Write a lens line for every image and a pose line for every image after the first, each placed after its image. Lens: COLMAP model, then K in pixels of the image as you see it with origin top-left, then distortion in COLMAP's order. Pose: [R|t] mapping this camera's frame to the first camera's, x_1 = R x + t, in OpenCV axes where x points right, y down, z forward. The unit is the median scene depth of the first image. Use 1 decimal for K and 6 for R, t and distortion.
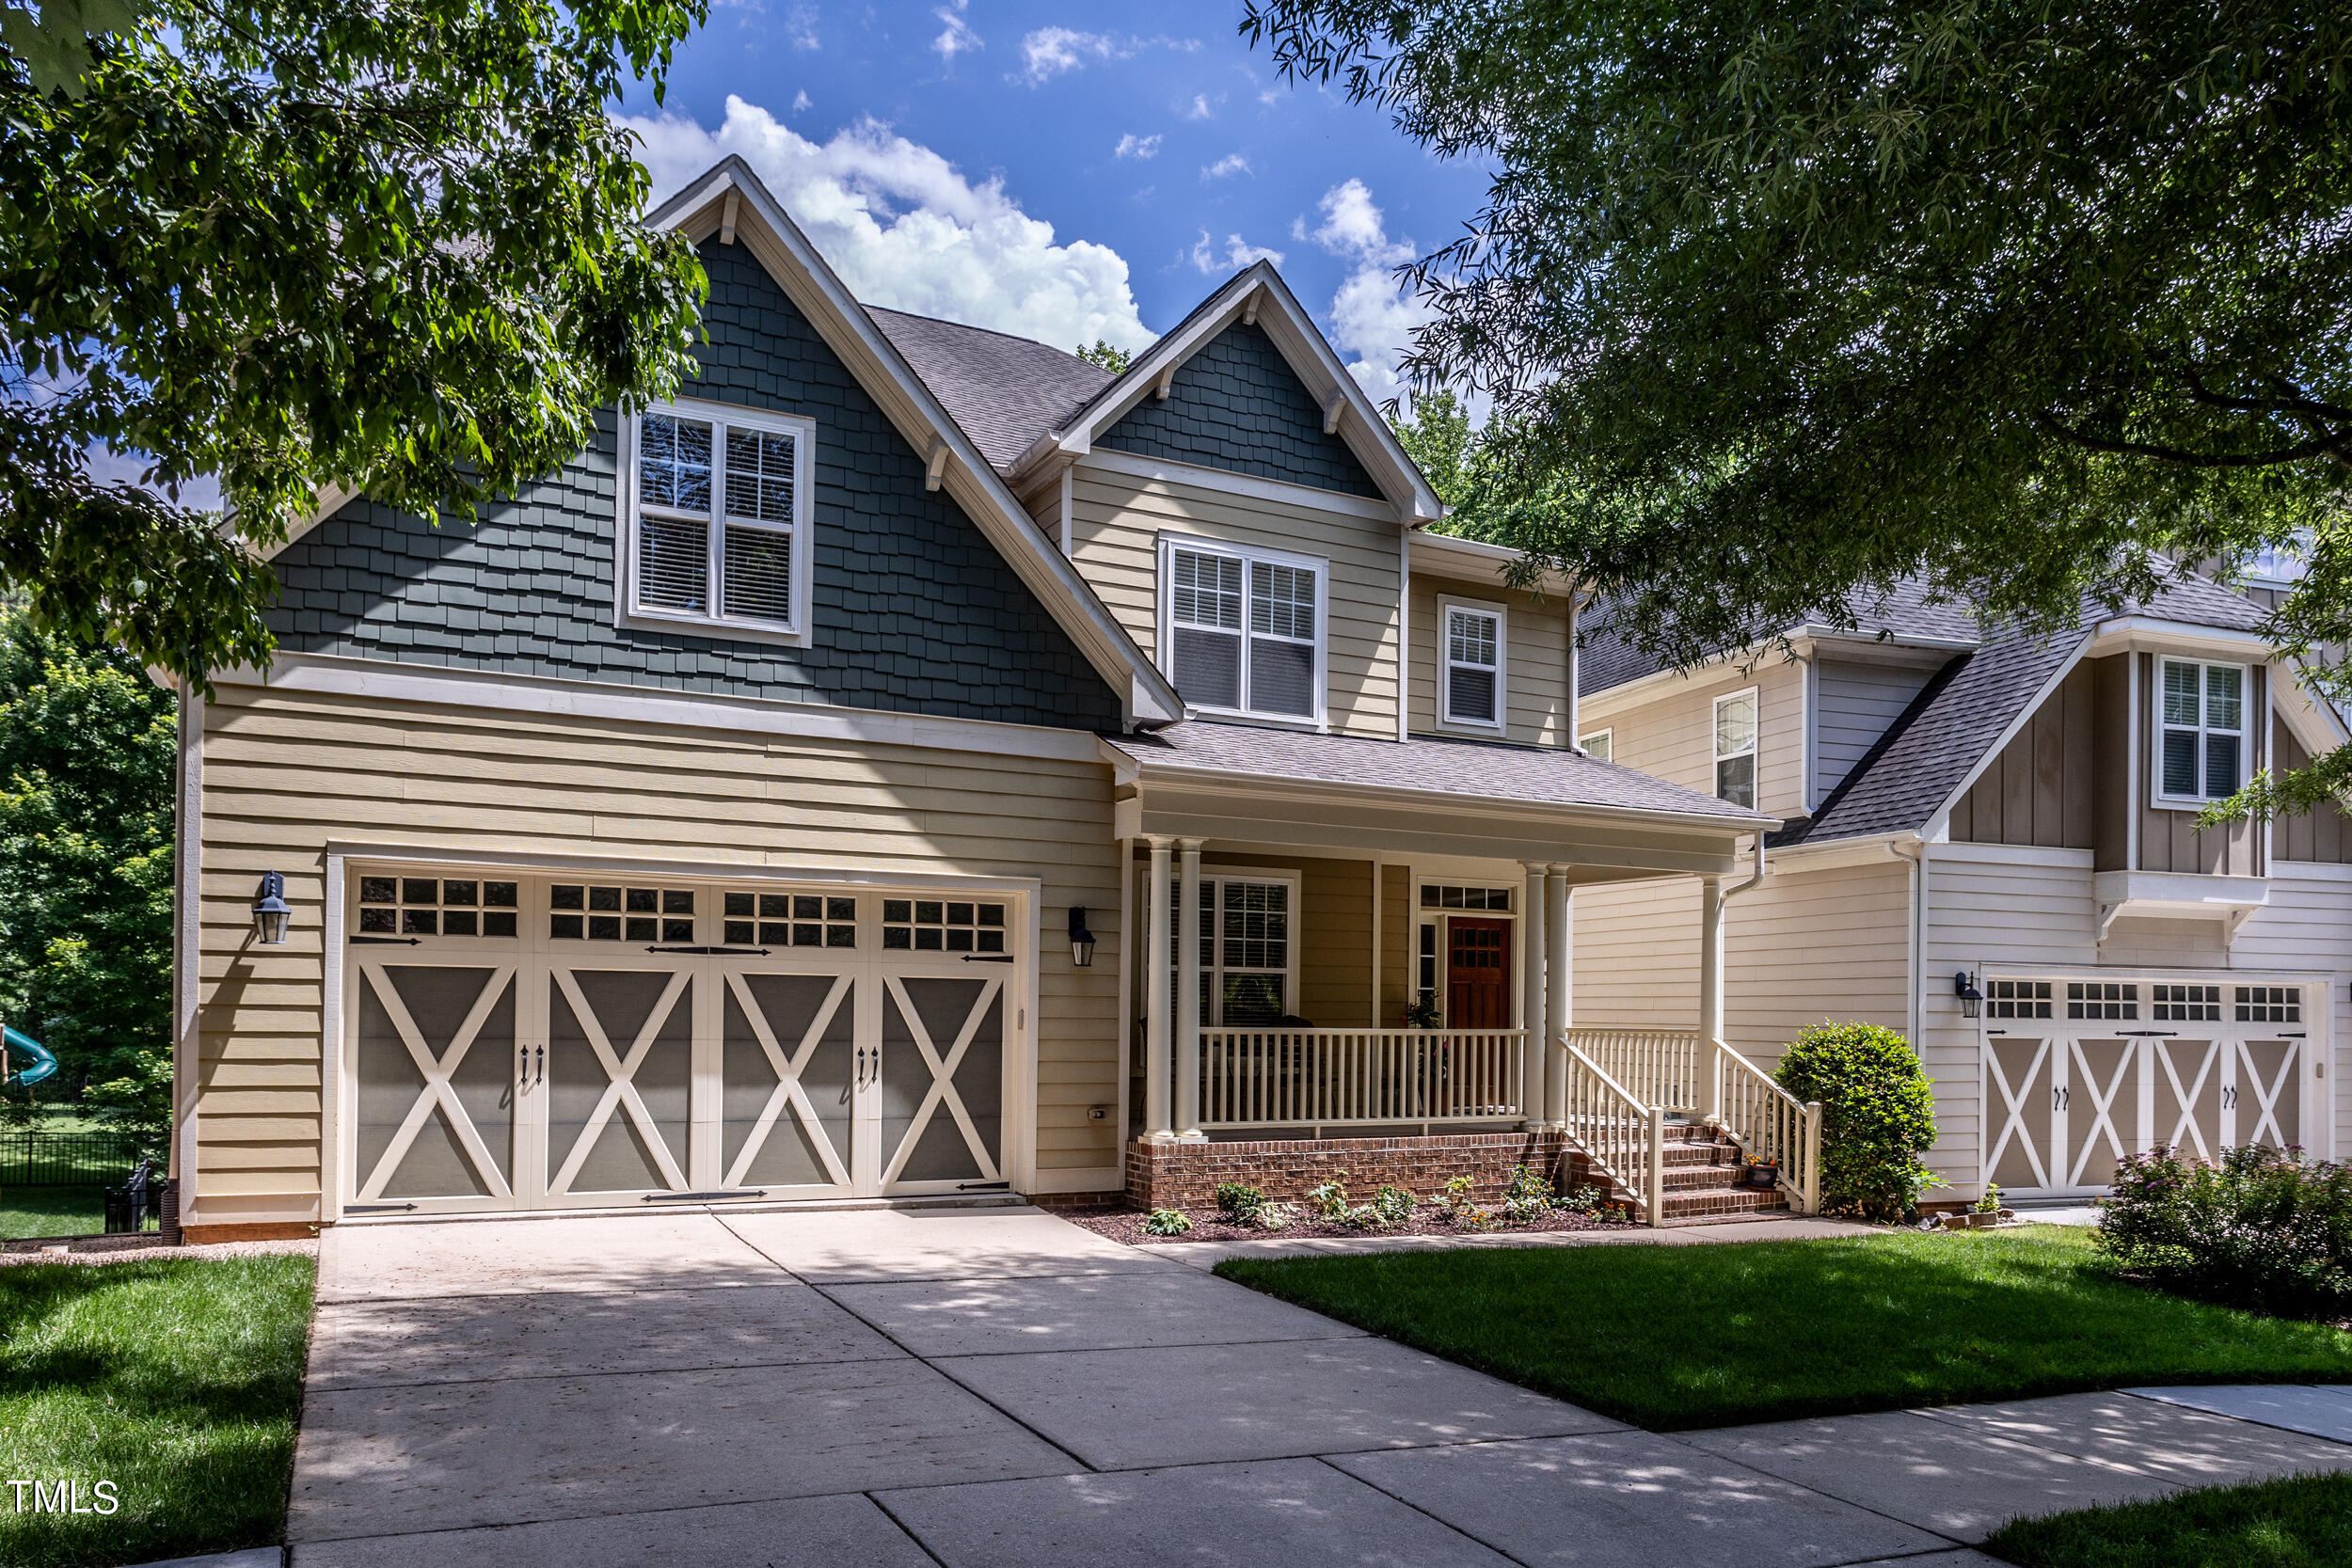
lens RADIAL K [[1488.9, 0, 1146.0], [0, 1488.9, 882.8], [0, 0, 1]] dist [0.018161, 0.008022]
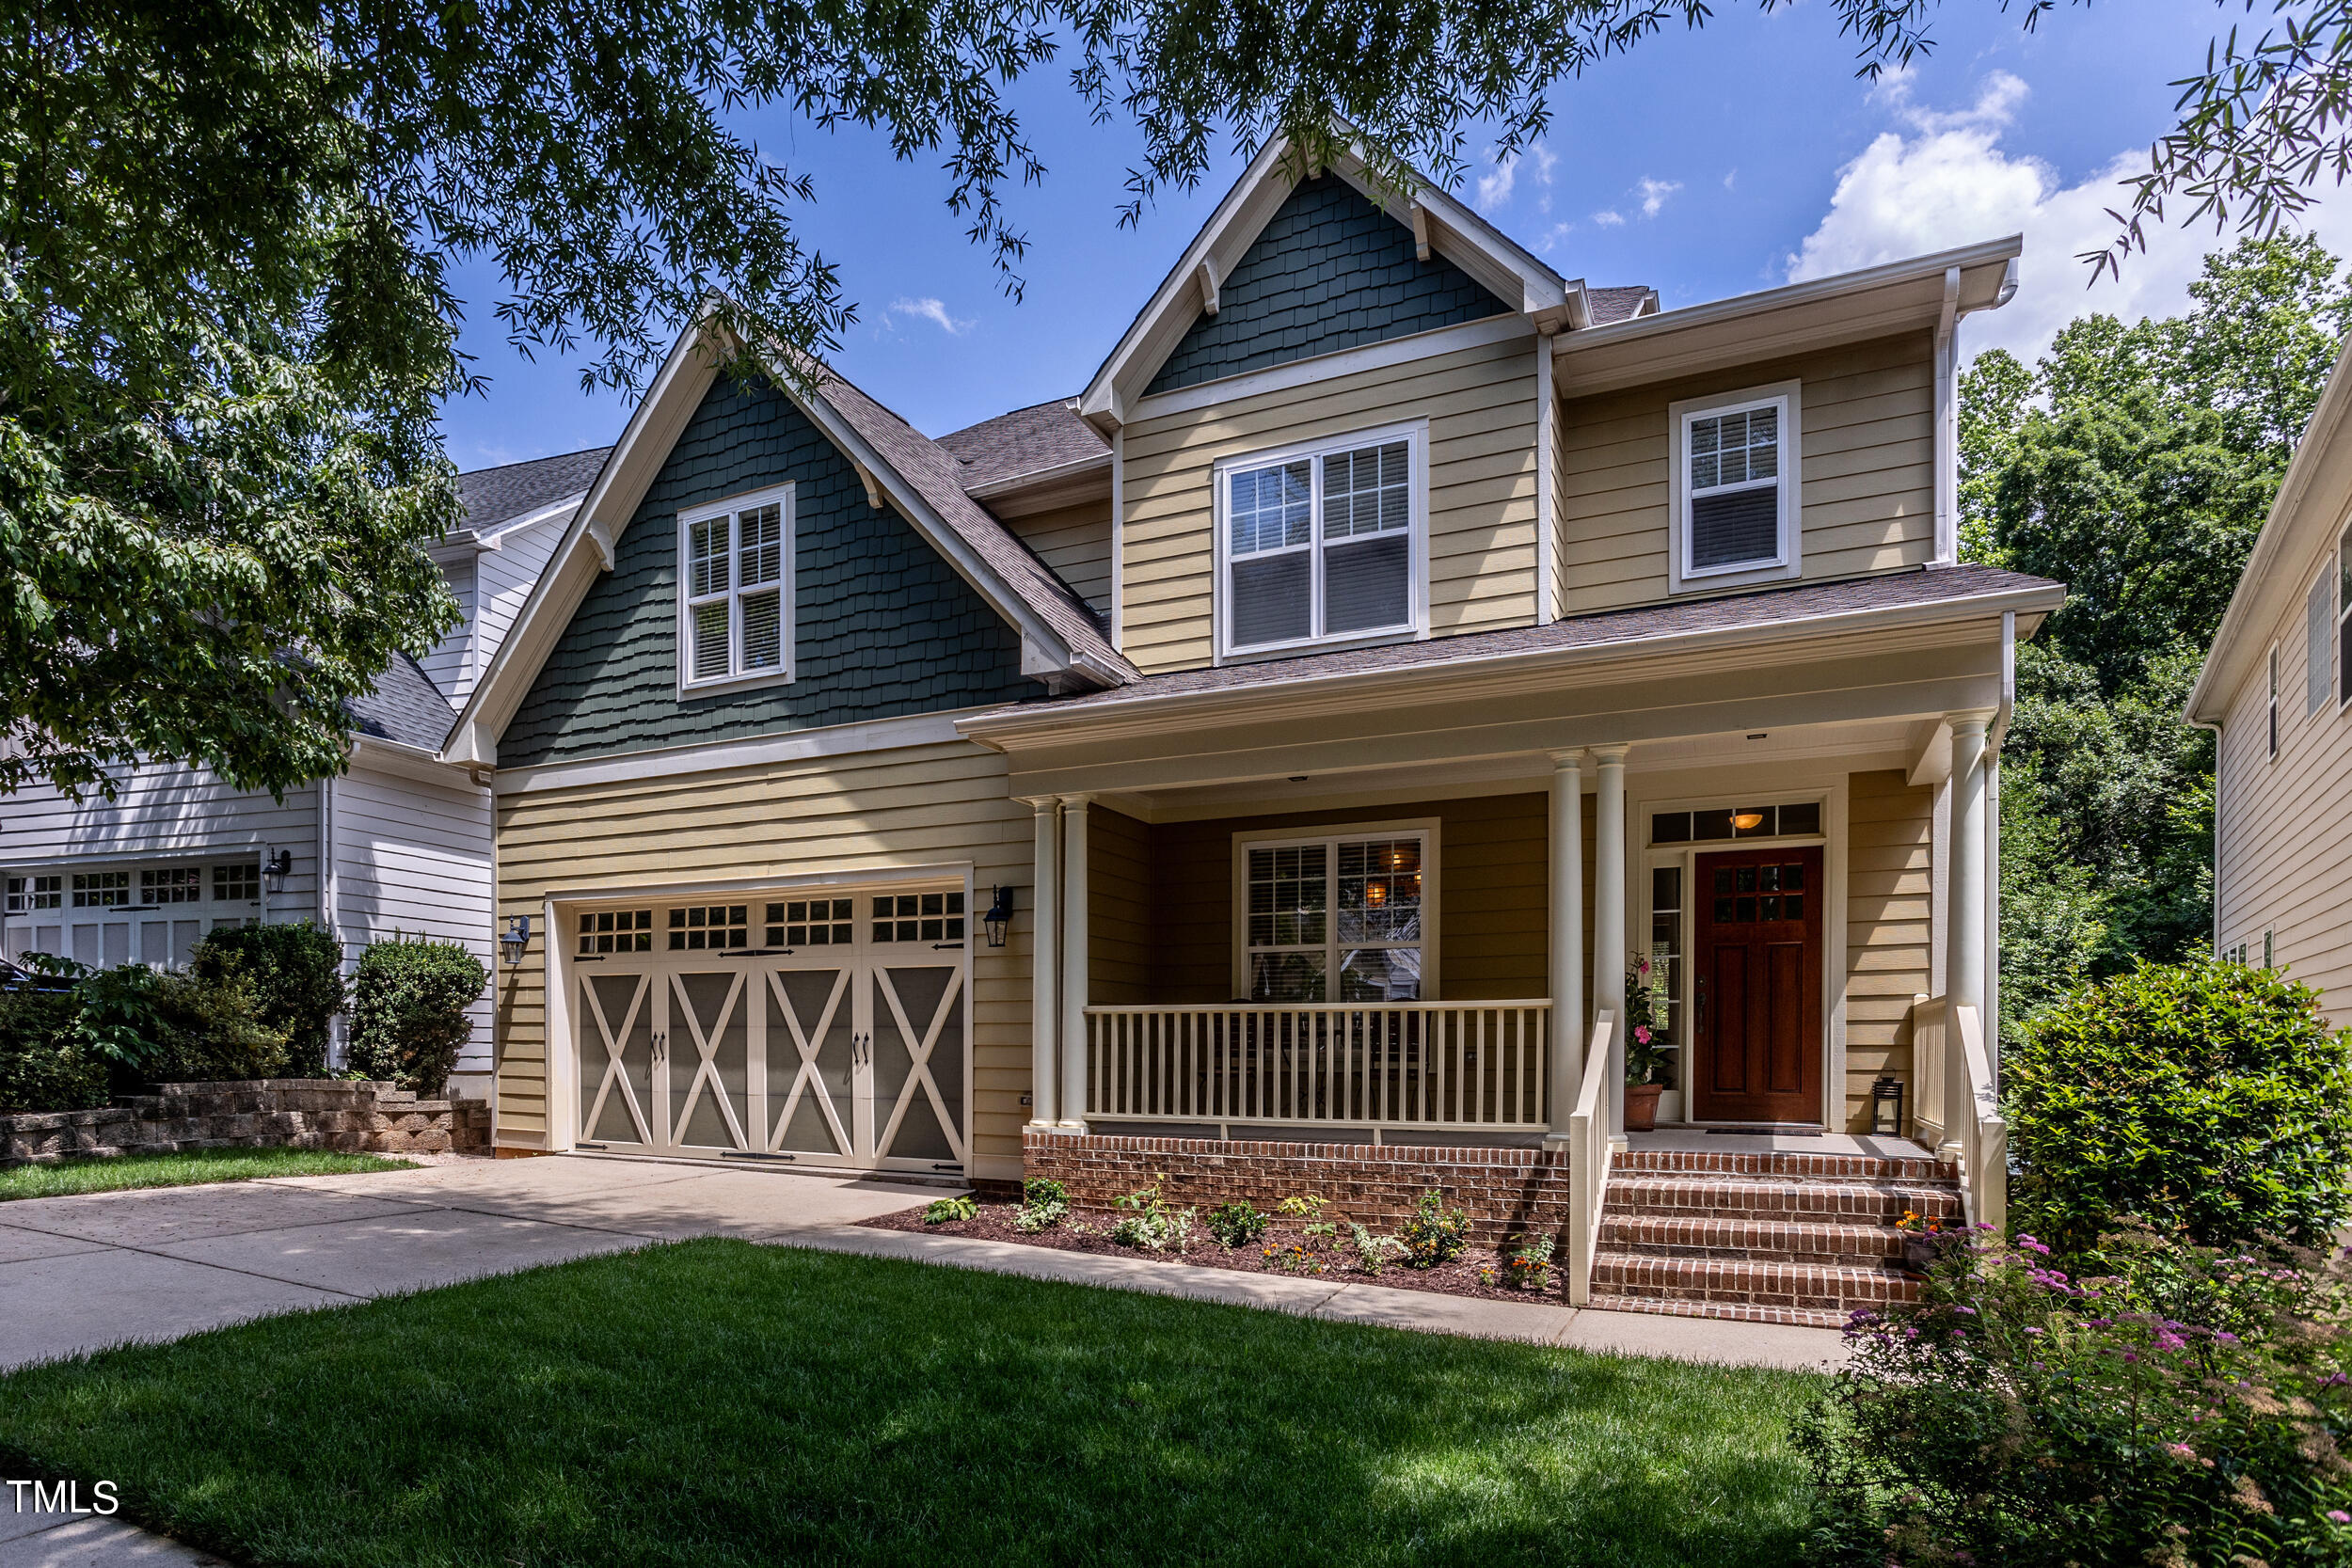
lens RADIAL K [[1270.4, 0, 1276.3], [0, 1270.4, 985.6], [0, 0, 1]] dist [-0.006153, 0.000694]
pose [[0.652297, -0.046673, -0.756525, 0.724207], [0.072429, 0.997373, 0.000918, 0.097244], [0.754495, -0.055393, 0.653964, 0.622762]]
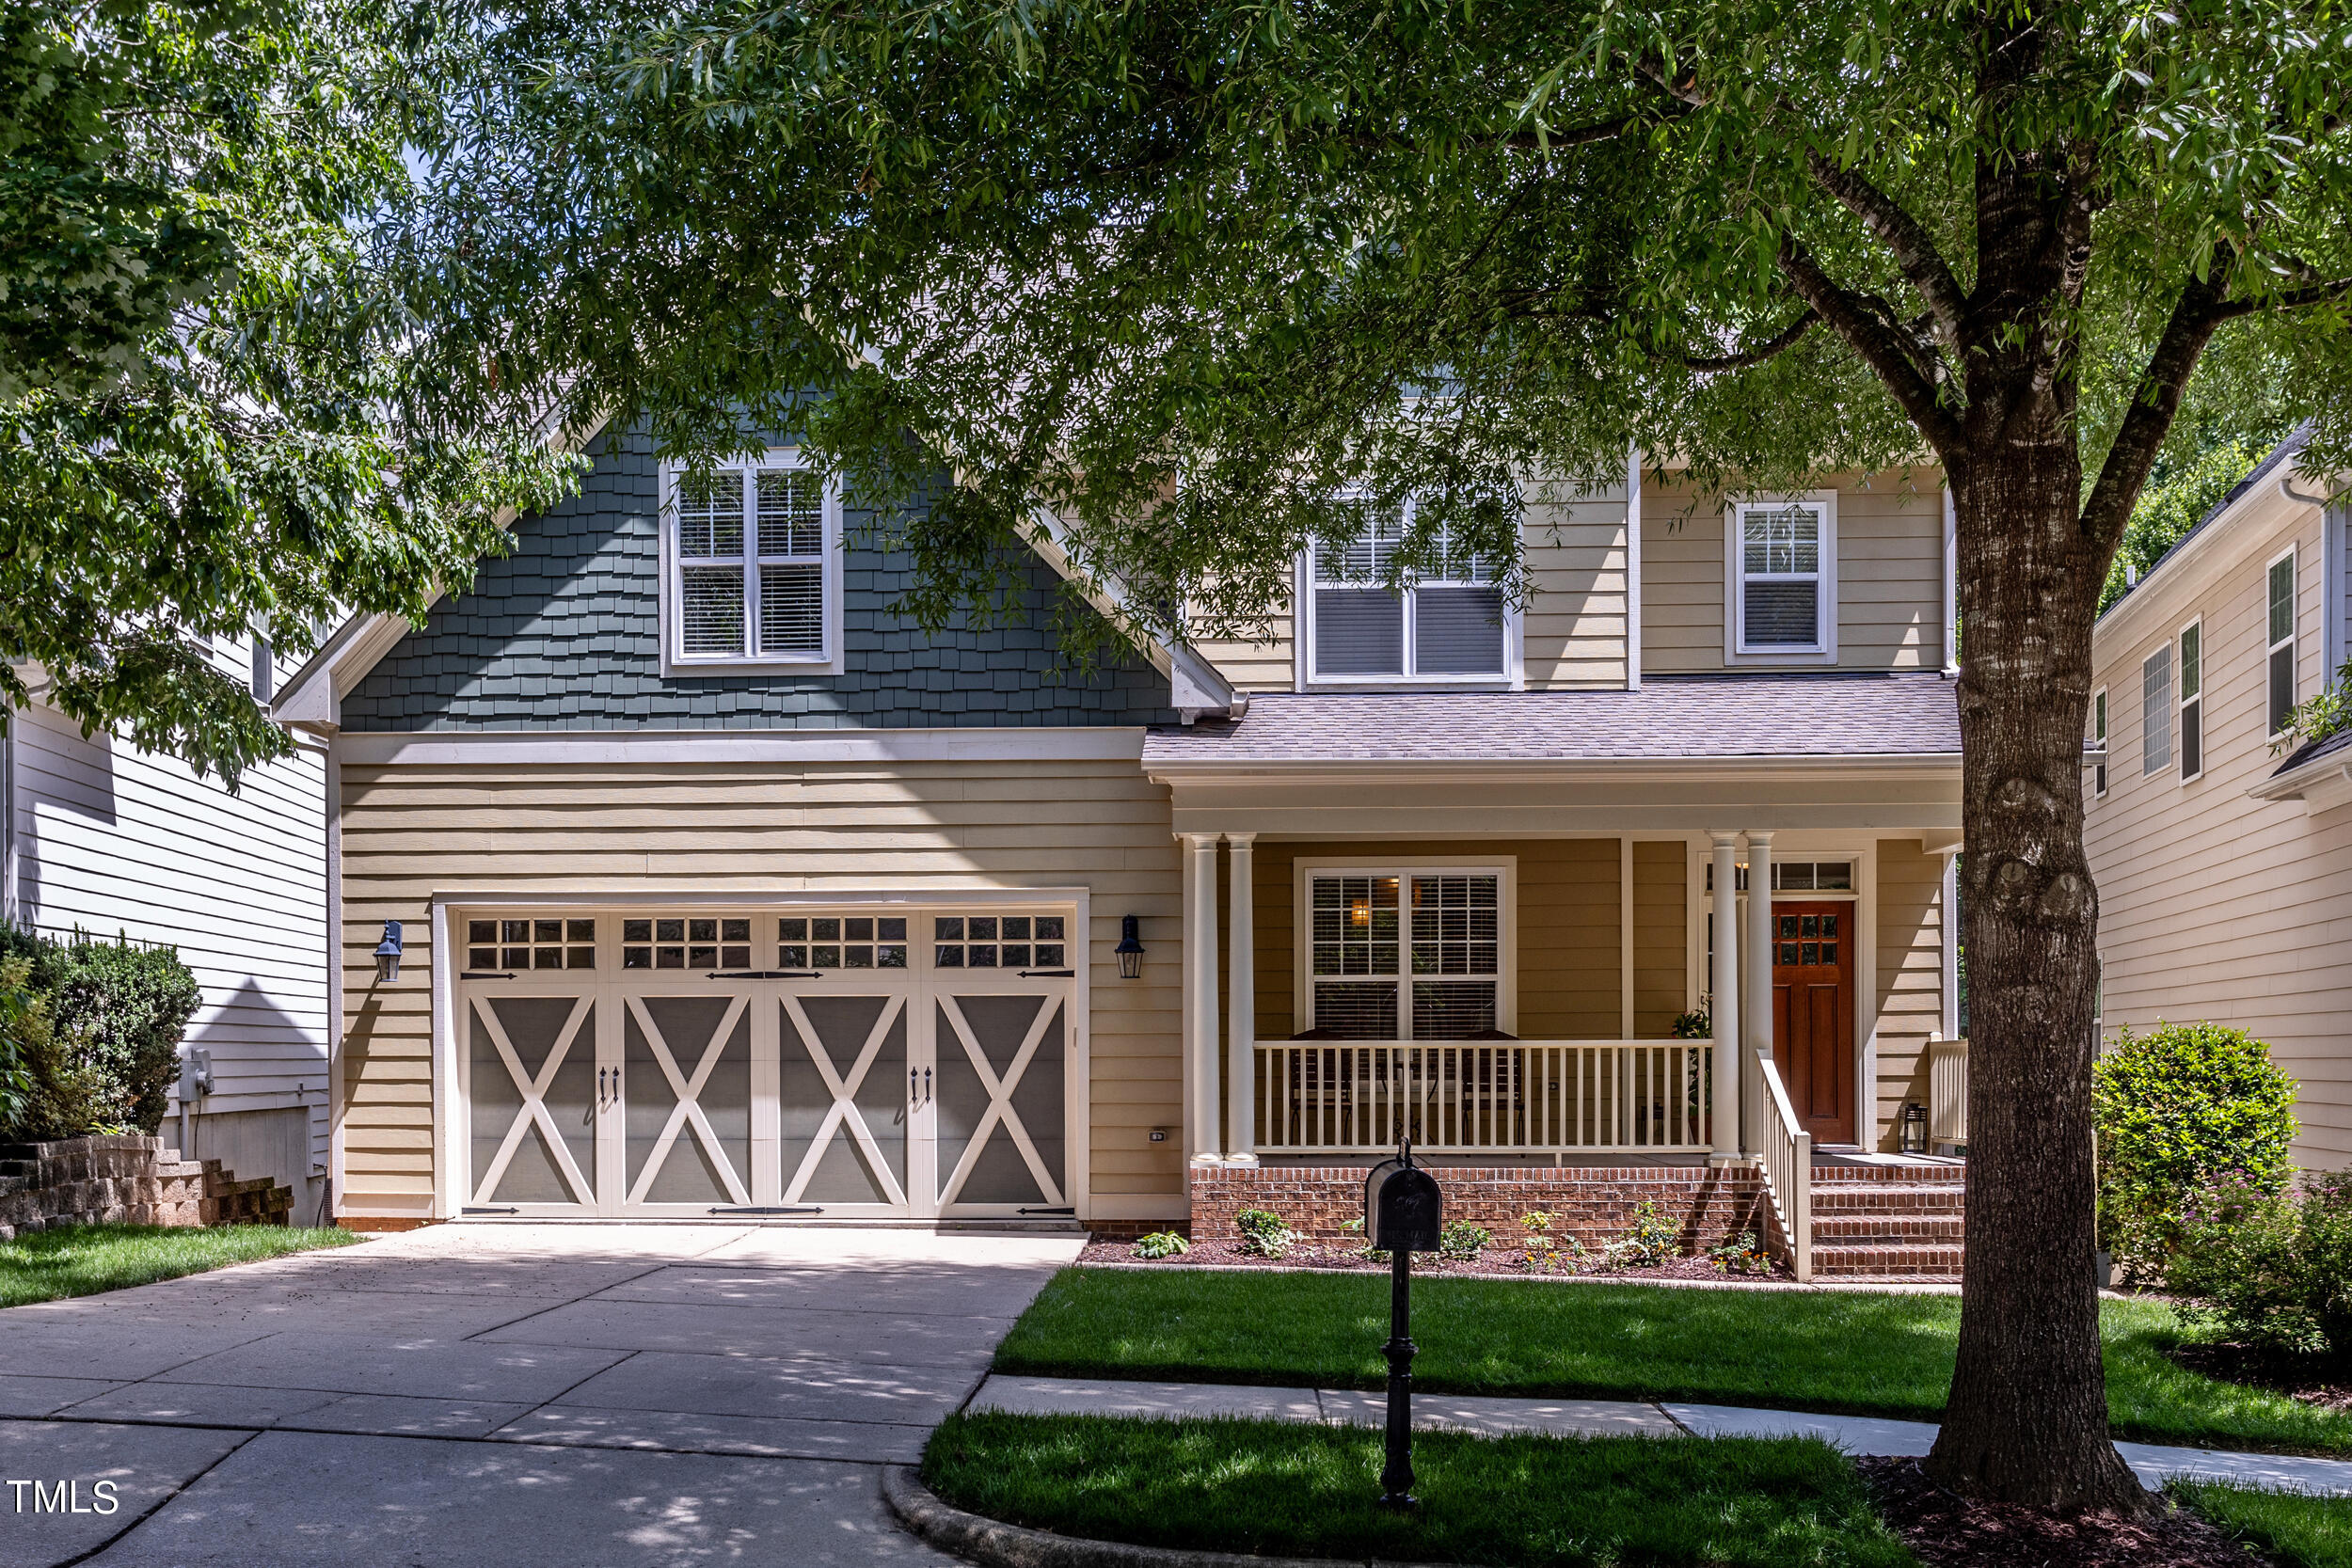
lens RADIAL K [[2175.6, 0, 1270.0], [0, 2175.6, 870.1], [0, 0, 1]] dist [0.063251, 0.000000]
pose [[0.888585, -0.054675, -0.455442, 0.692765], [0.053699, 0.998443, -0.015093, 0.013495], [0.455558, -0.011045, 0.890137, -0.188562]]
